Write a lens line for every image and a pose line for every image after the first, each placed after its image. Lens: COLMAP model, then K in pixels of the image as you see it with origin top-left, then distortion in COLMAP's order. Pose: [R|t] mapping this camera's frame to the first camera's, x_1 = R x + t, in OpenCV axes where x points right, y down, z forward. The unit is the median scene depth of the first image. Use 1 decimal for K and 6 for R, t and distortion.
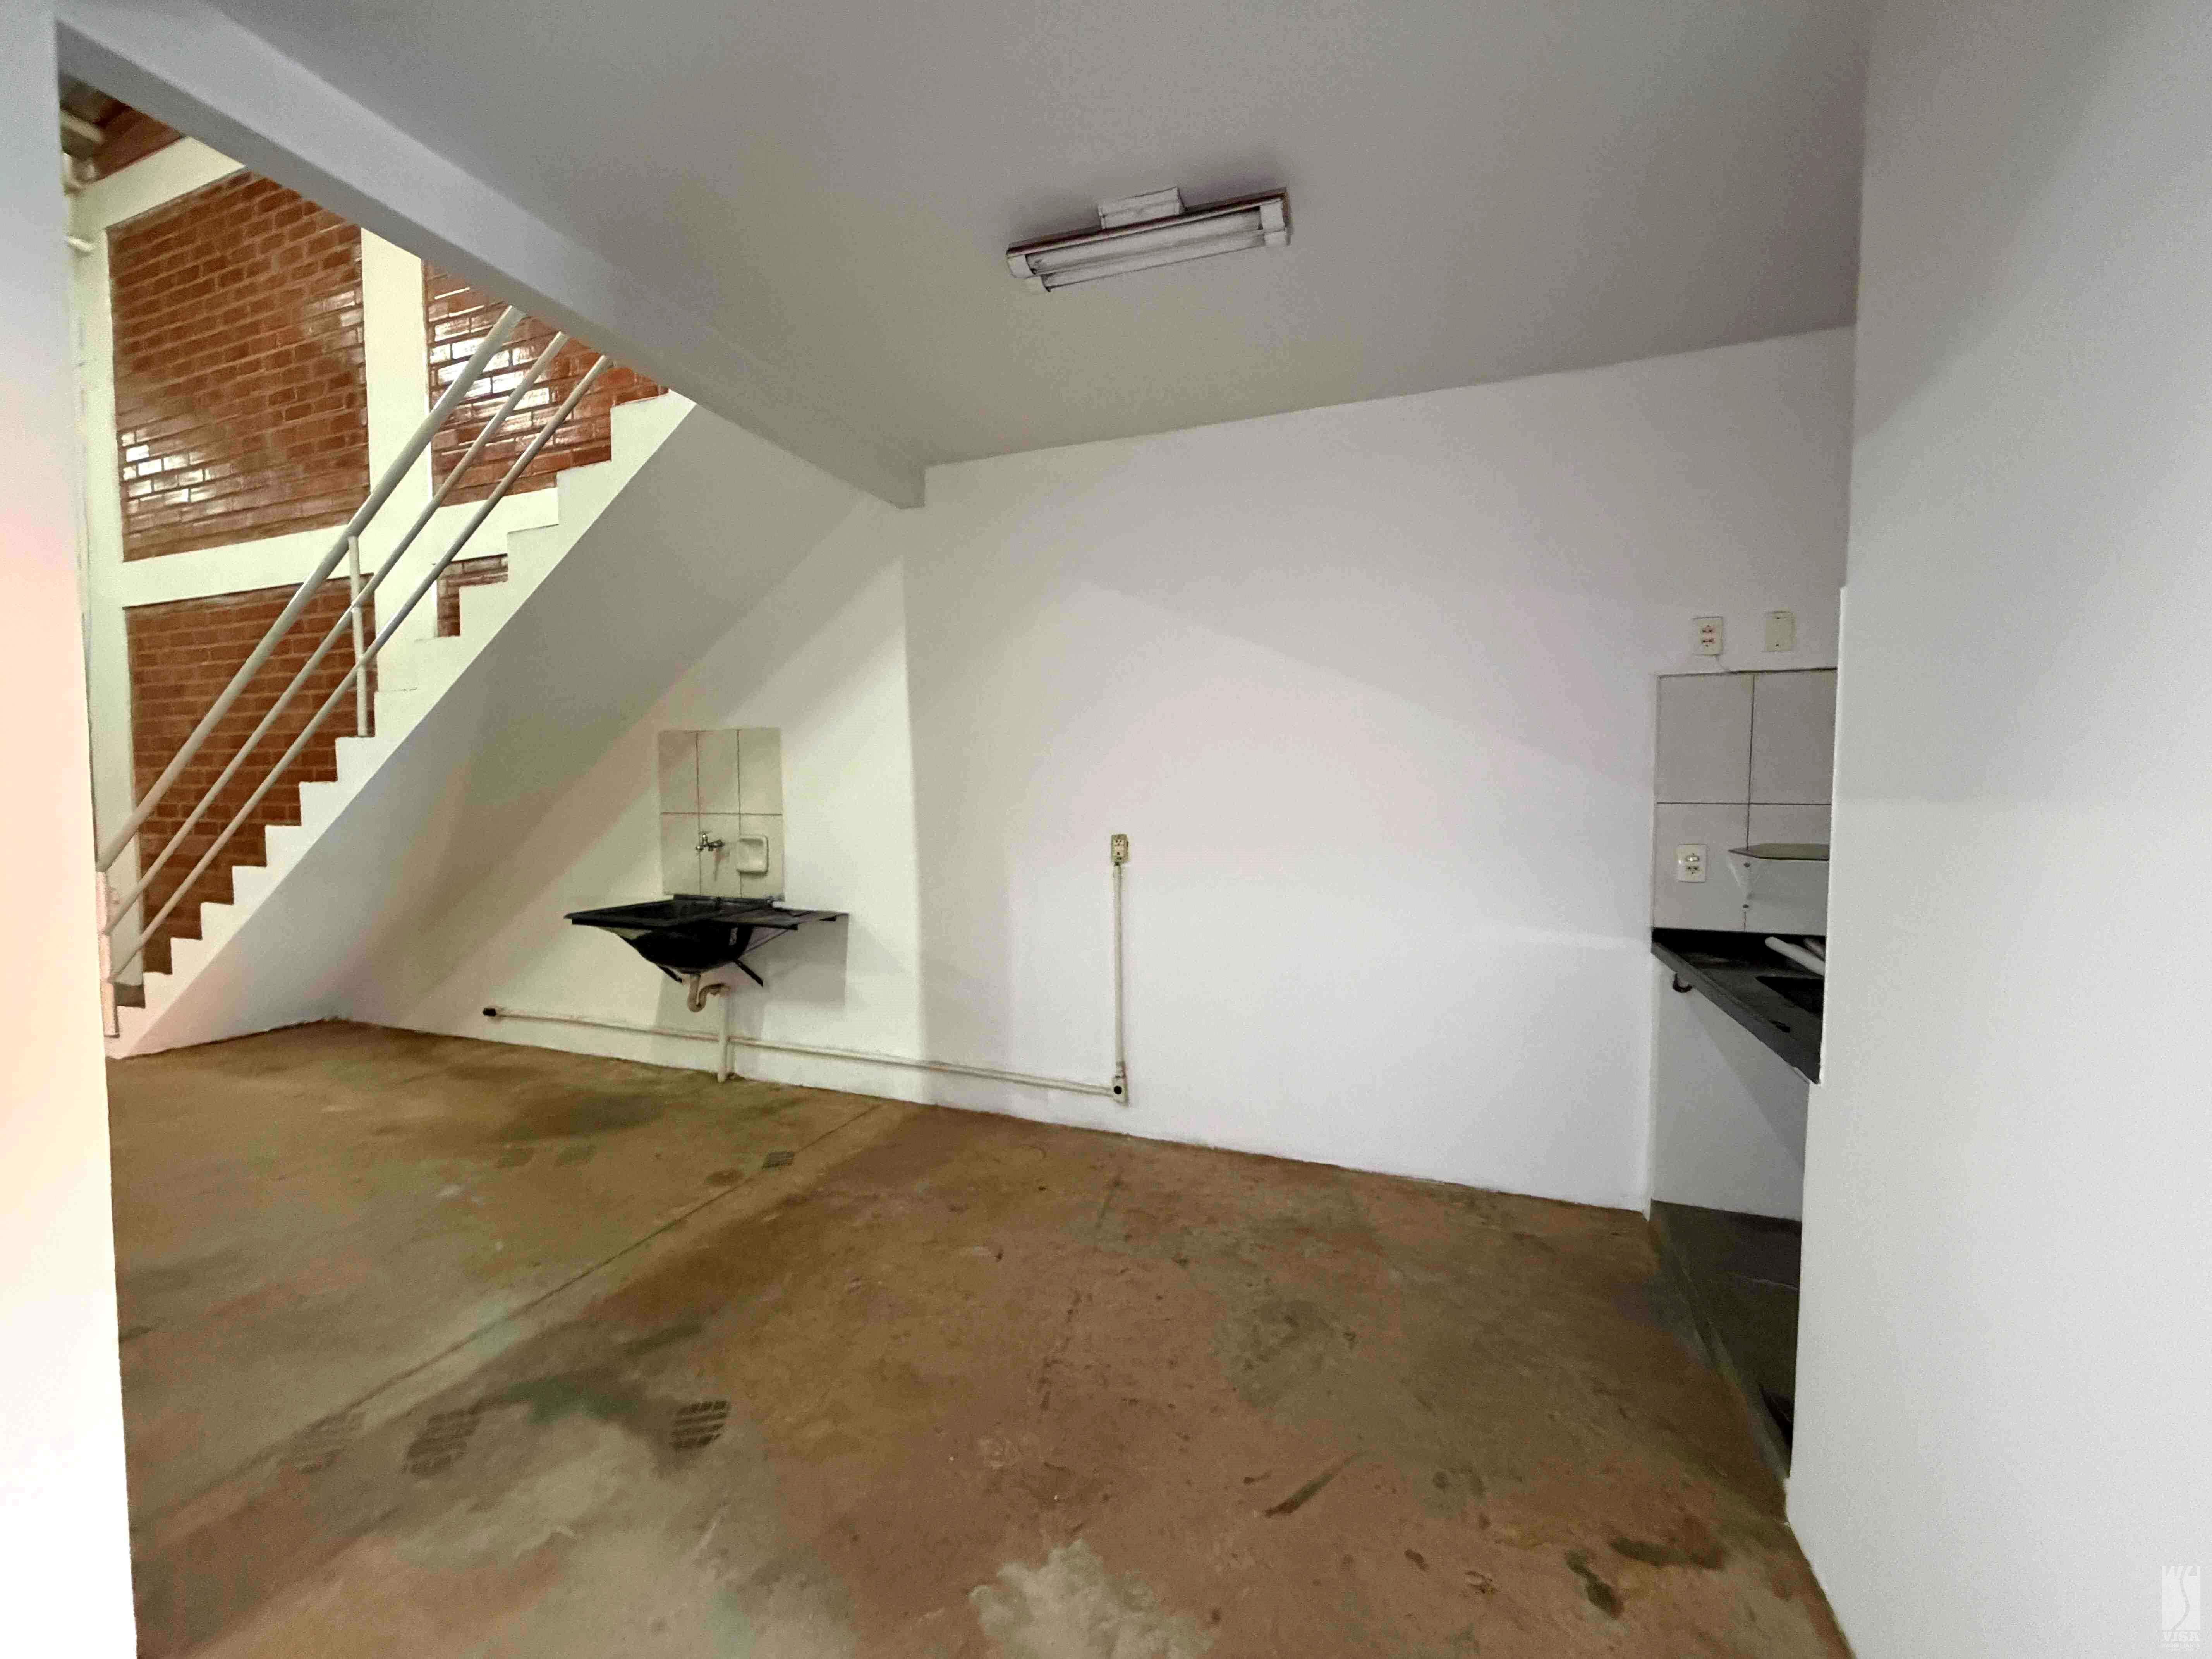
lens RADIAL K [[881.0, 0, 1105.0], [0, 881.0, 820.6], [0, 0, 1]] dist [0.001285, 0.000750]
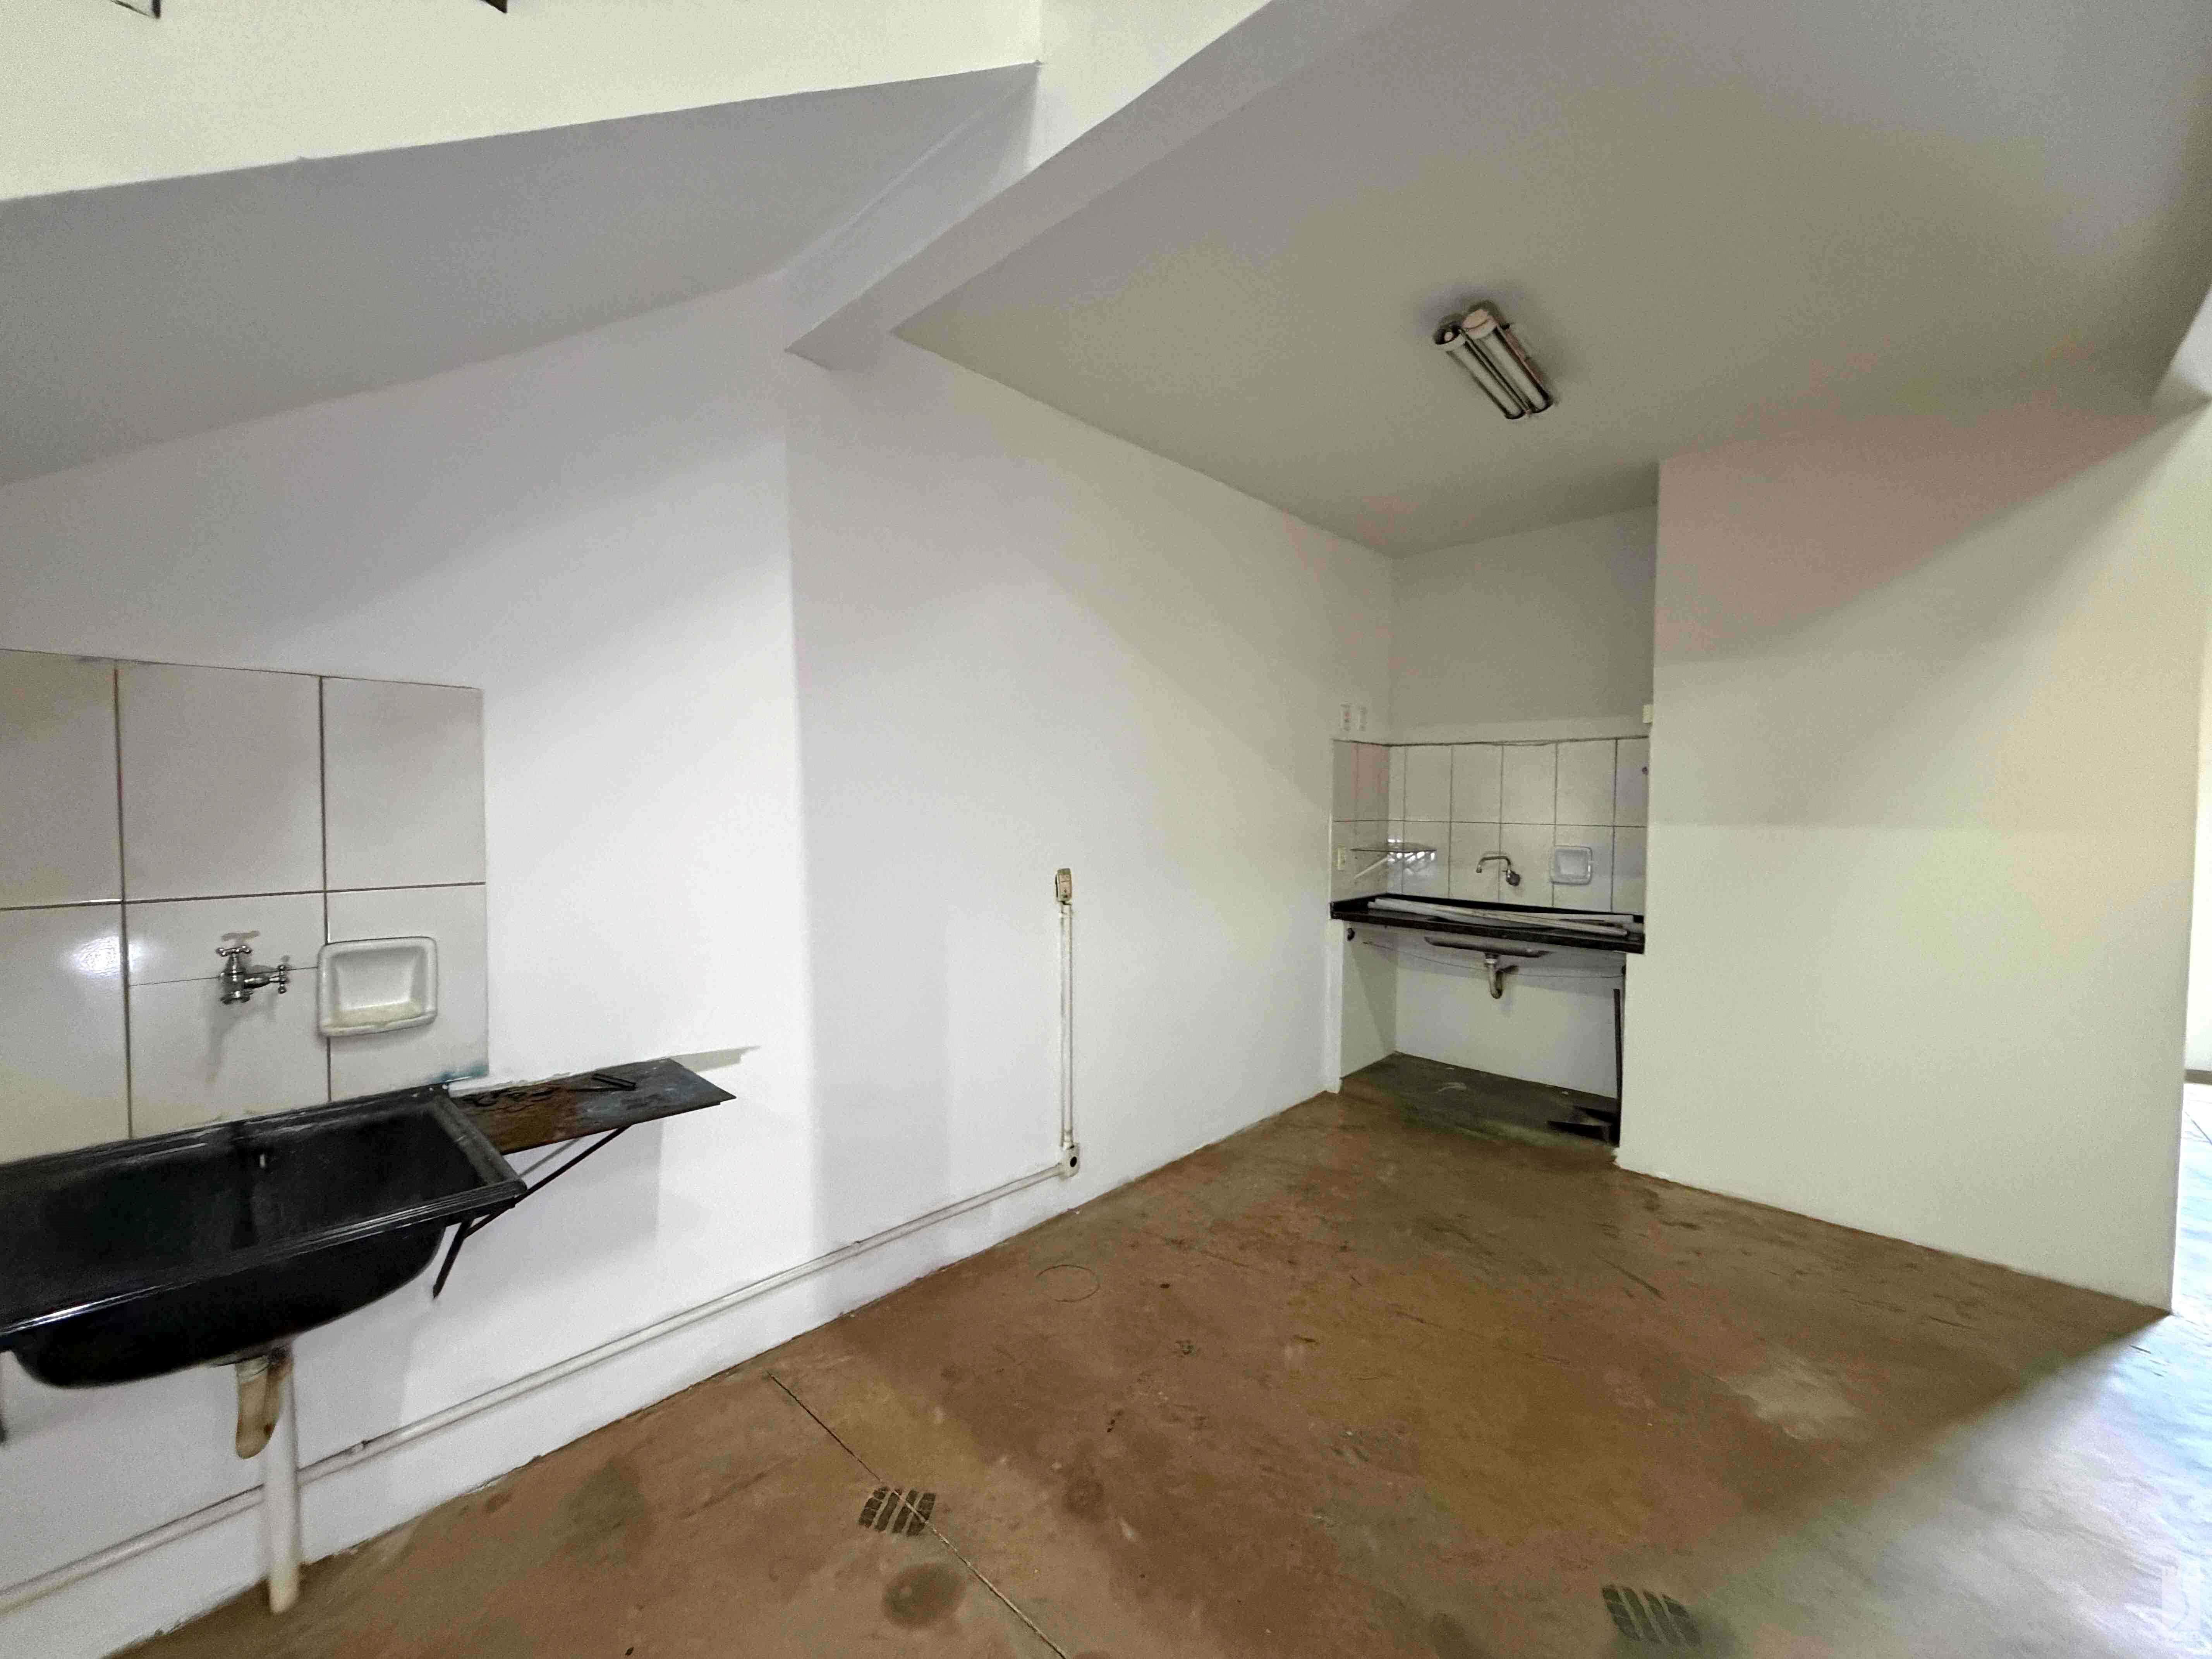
lens RADIAL K [[881.0, 0, 1105.3], [0, 881.0, 817.2], [0, 0, 1]] dist [0.001285, 0.000750]
pose [[0.377695, -0.018299, 0.925749, -0.767303], [0.020863, 0.999719, 0.011249, -0.043628], [-0.925695, 0.015065, 0.377971, 0.629309]]
